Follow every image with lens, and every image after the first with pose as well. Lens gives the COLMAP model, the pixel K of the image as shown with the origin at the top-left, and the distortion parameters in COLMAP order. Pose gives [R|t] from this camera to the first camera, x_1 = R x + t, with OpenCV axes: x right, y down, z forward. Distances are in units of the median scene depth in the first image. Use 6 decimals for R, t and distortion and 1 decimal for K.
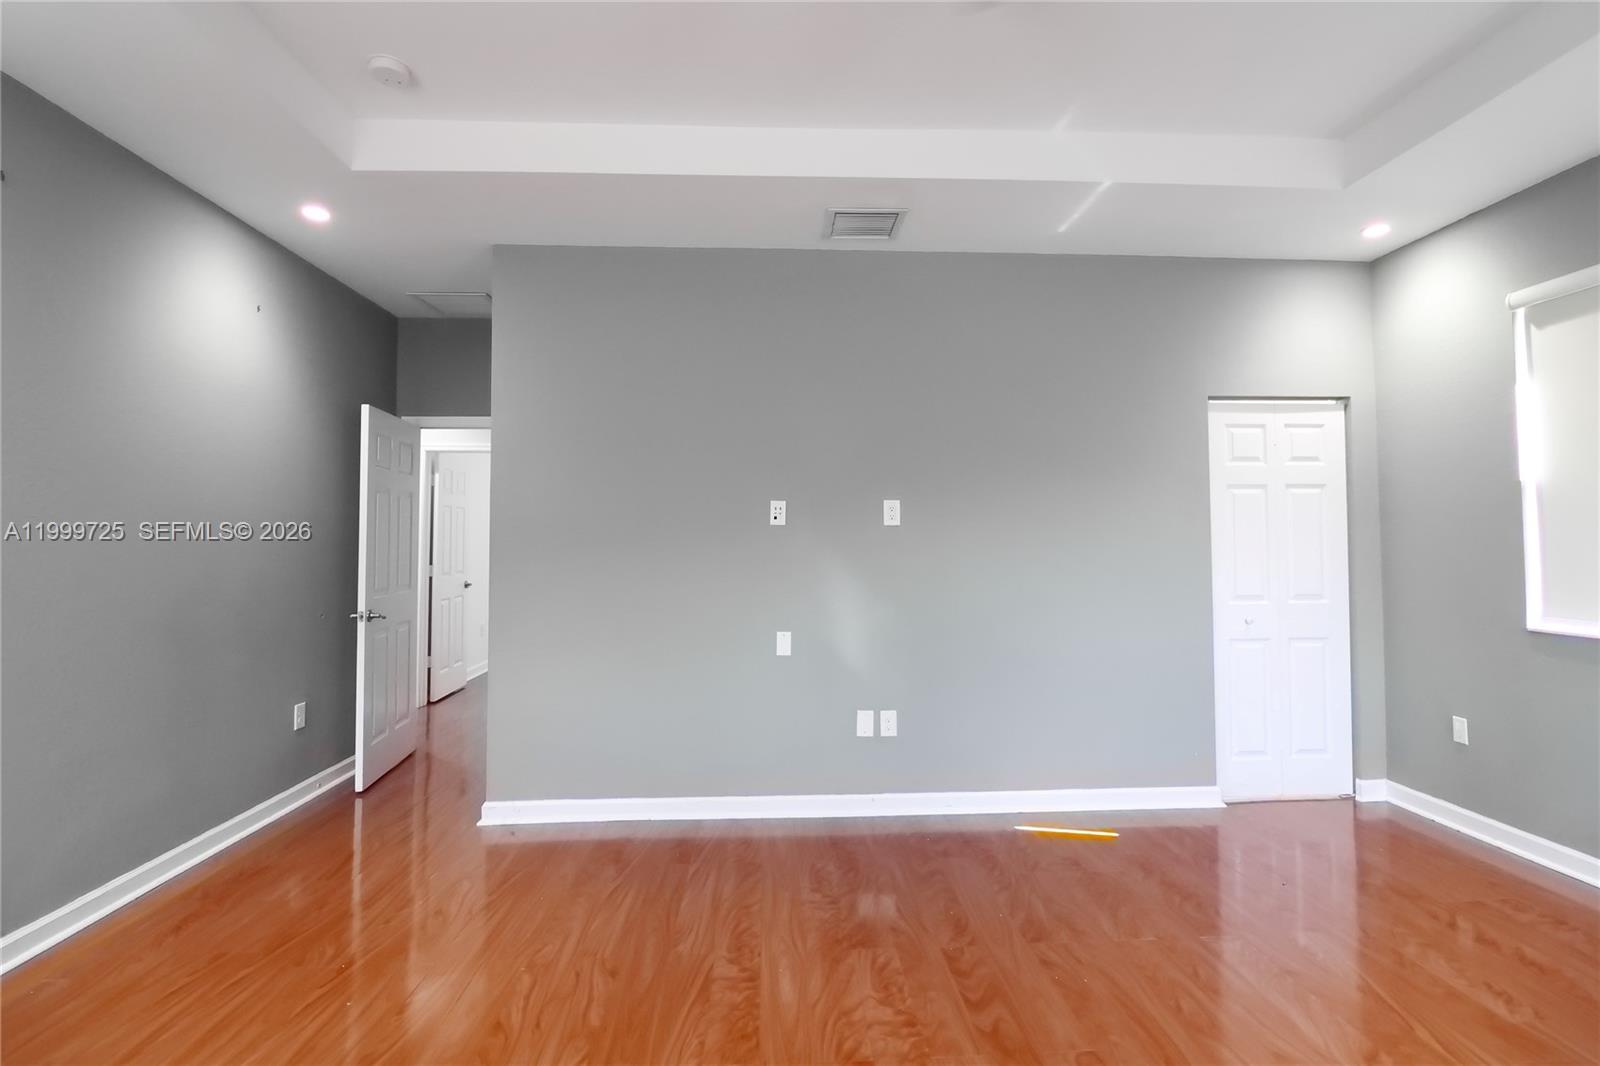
lens RADIAL K [[757.6, 0, 806.8], [0, 757.6, 509.4], [0, 0, 1]] dist [-0.011590, -0.000084]
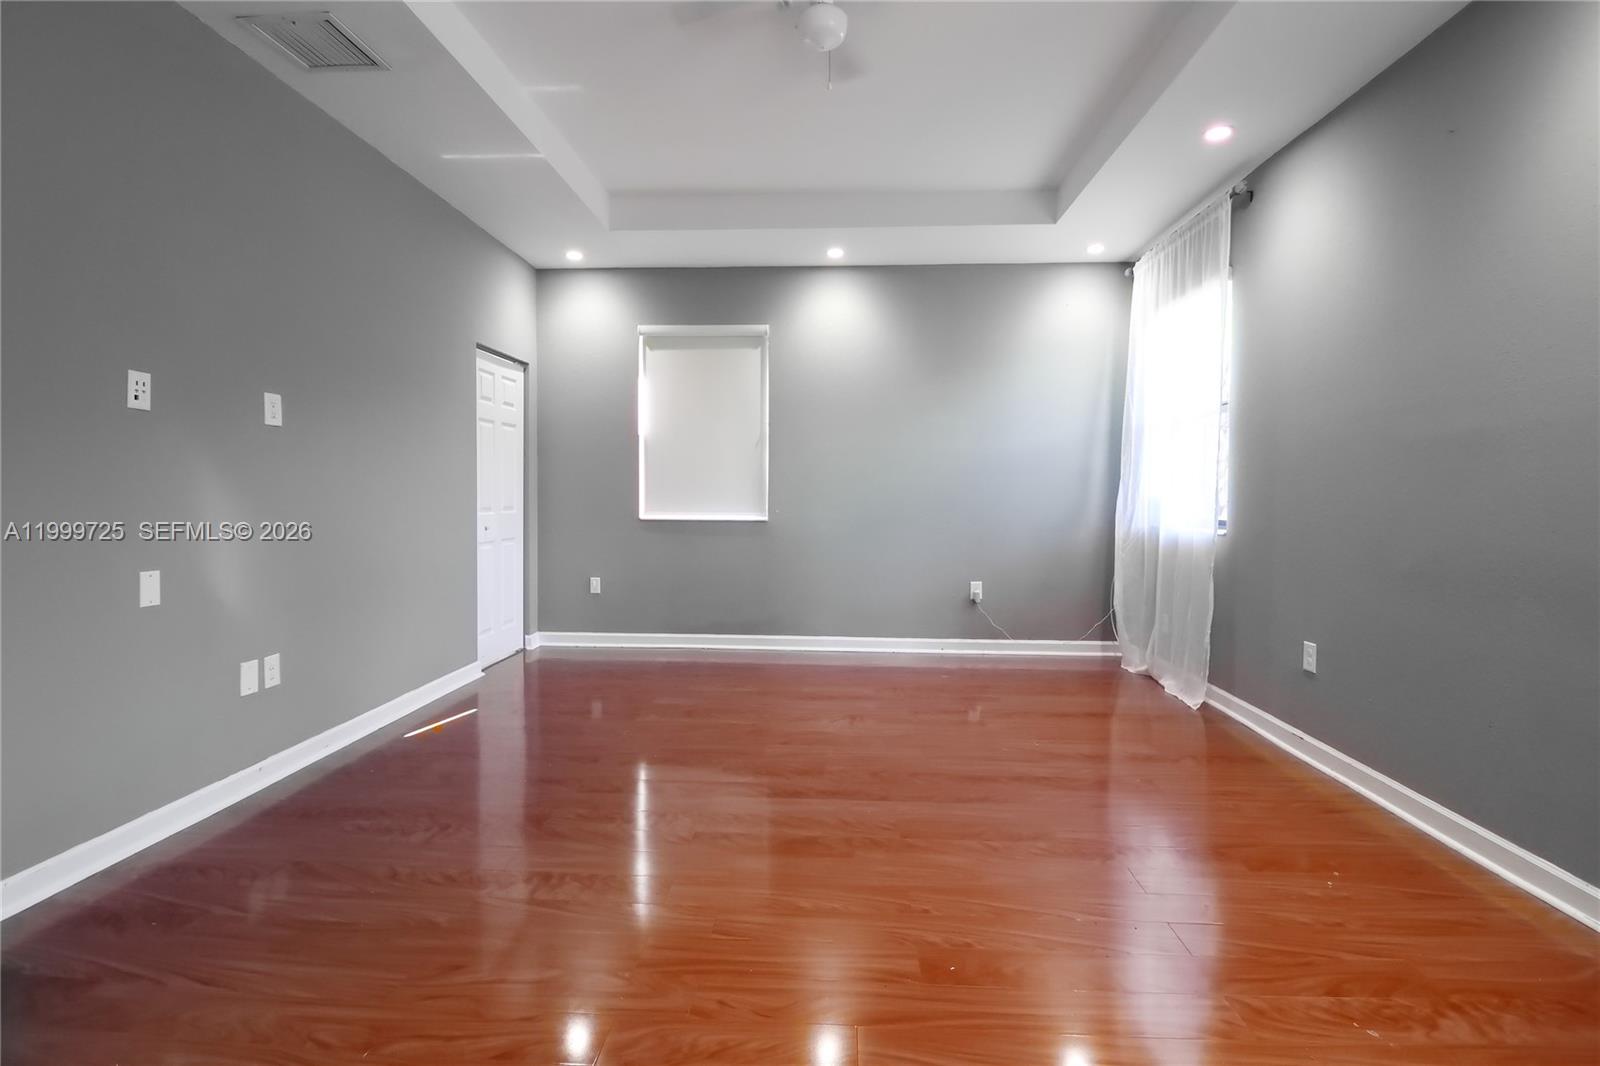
lens RADIAL K [[732.4, 0, 802.9], [0, 732.4, 516.6], [0, 0, 1]] dist [0.000335, -0.011949]
pose [[0.104971, -0.029094, 0.994050, -0.604422], [-0.051328, 0.998081, 0.034632, 0.062398], [-0.993150, -0.054658, 0.103276, 0.366976]]
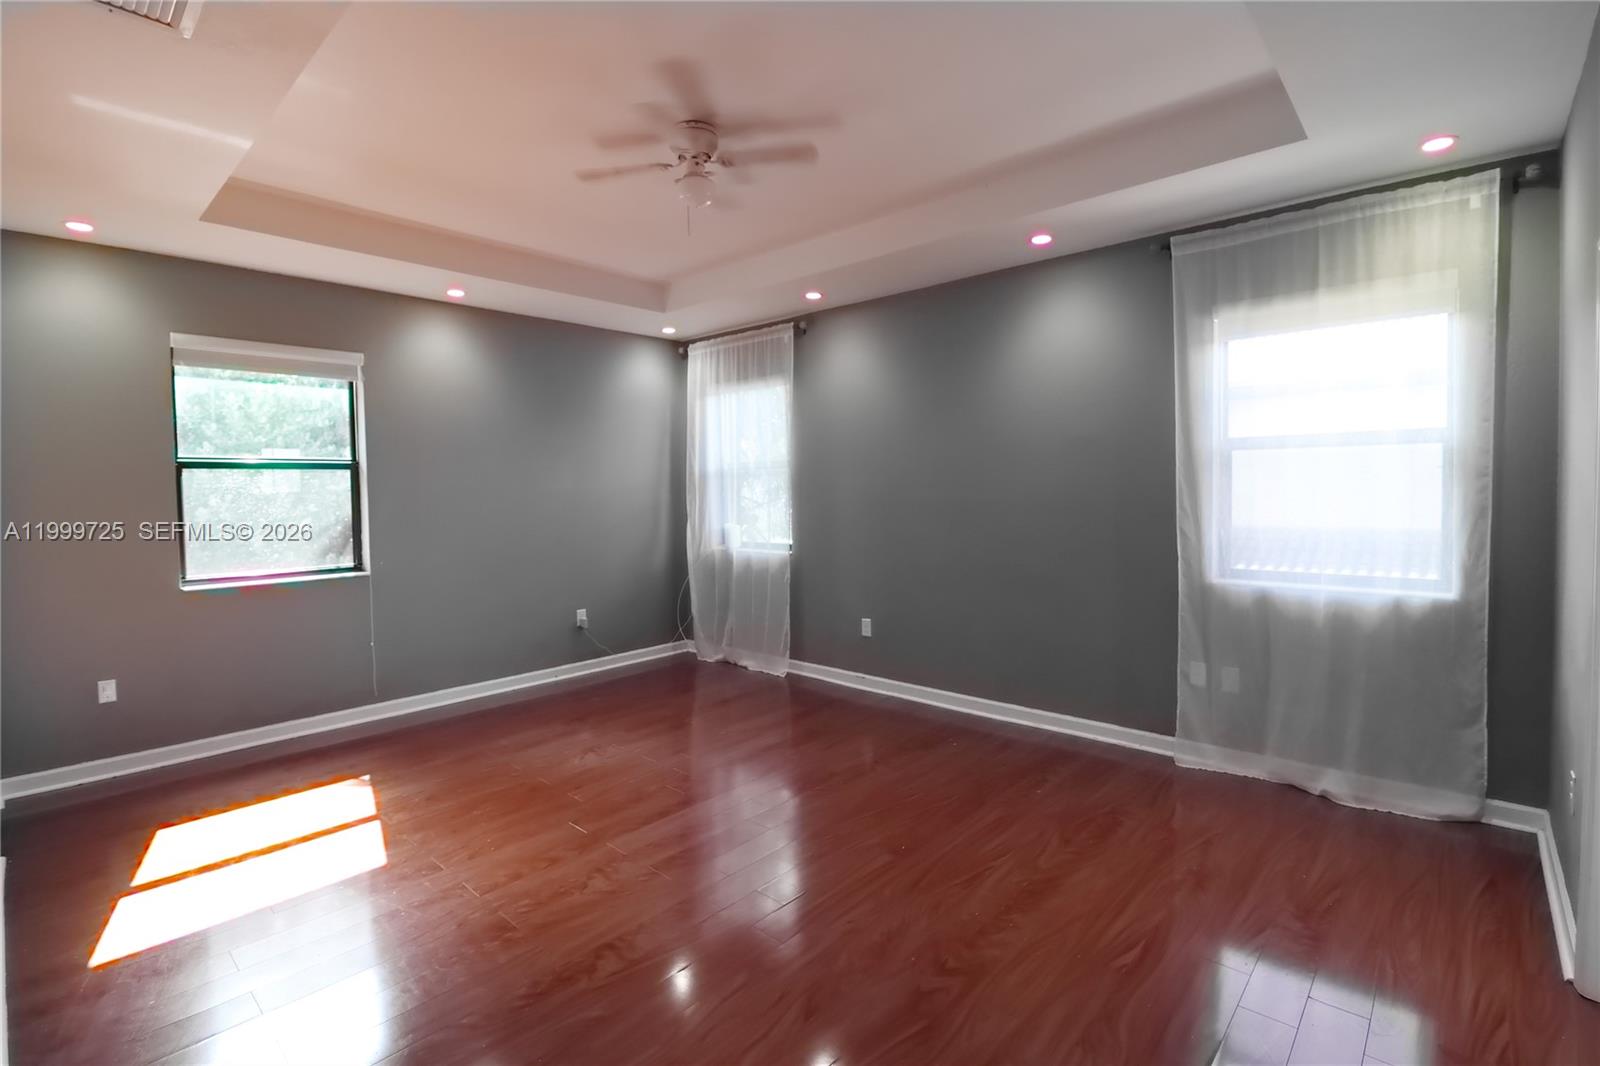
lens RADIAL K [[732.4, 0, 802.9], [0, 732.4, 516.6], [0, 0, 1]] dist [0.000335, -0.011949]
pose [[-0.705370, -0.014023, 0.708701, -0.610002], [-0.014570, 0.999880, 0.005283, 0.004870], [-0.708690, -0.006599, -0.705490, 0.950134]]
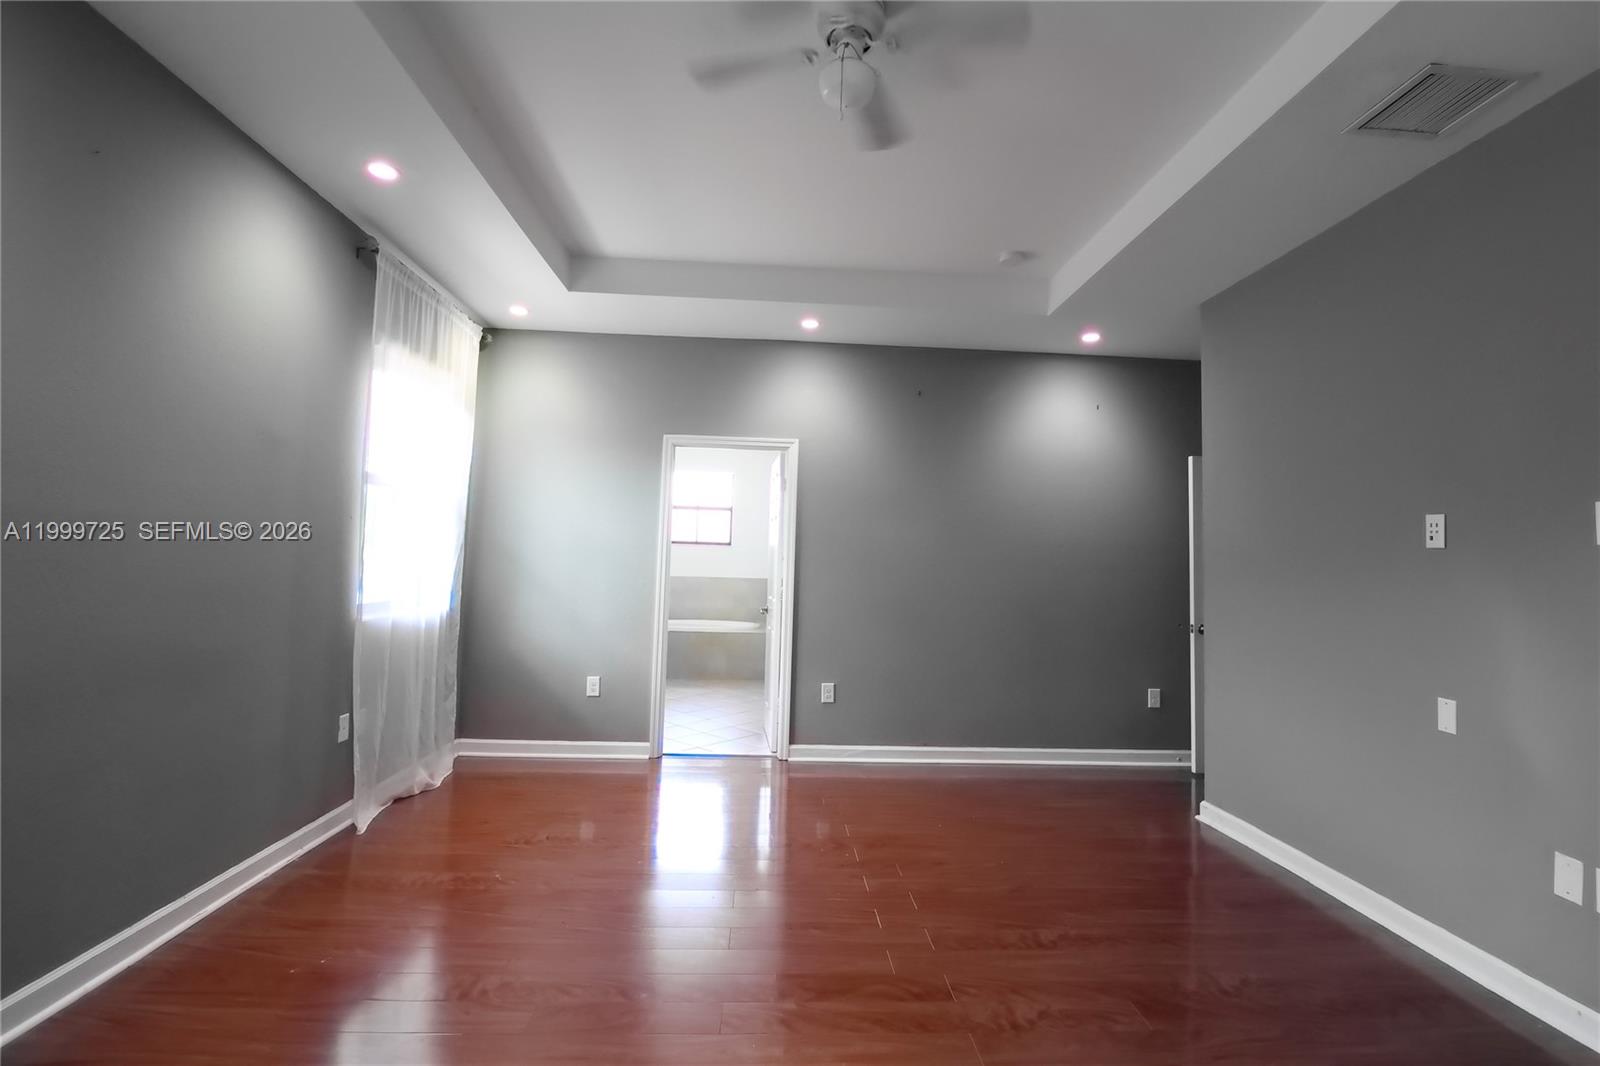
lens RADIAL K [[732.4, 0, 802.9], [0, 732.4, 516.6], [0, 0, 1]] dist [0.000335, -0.011949]
pose [[0.000751, -0.058561, -0.998284, 0.657187], [0.015016, 0.998172, -0.058543, 0.022445], [0.999887, -0.014946, 0.001629, 0.400920]]
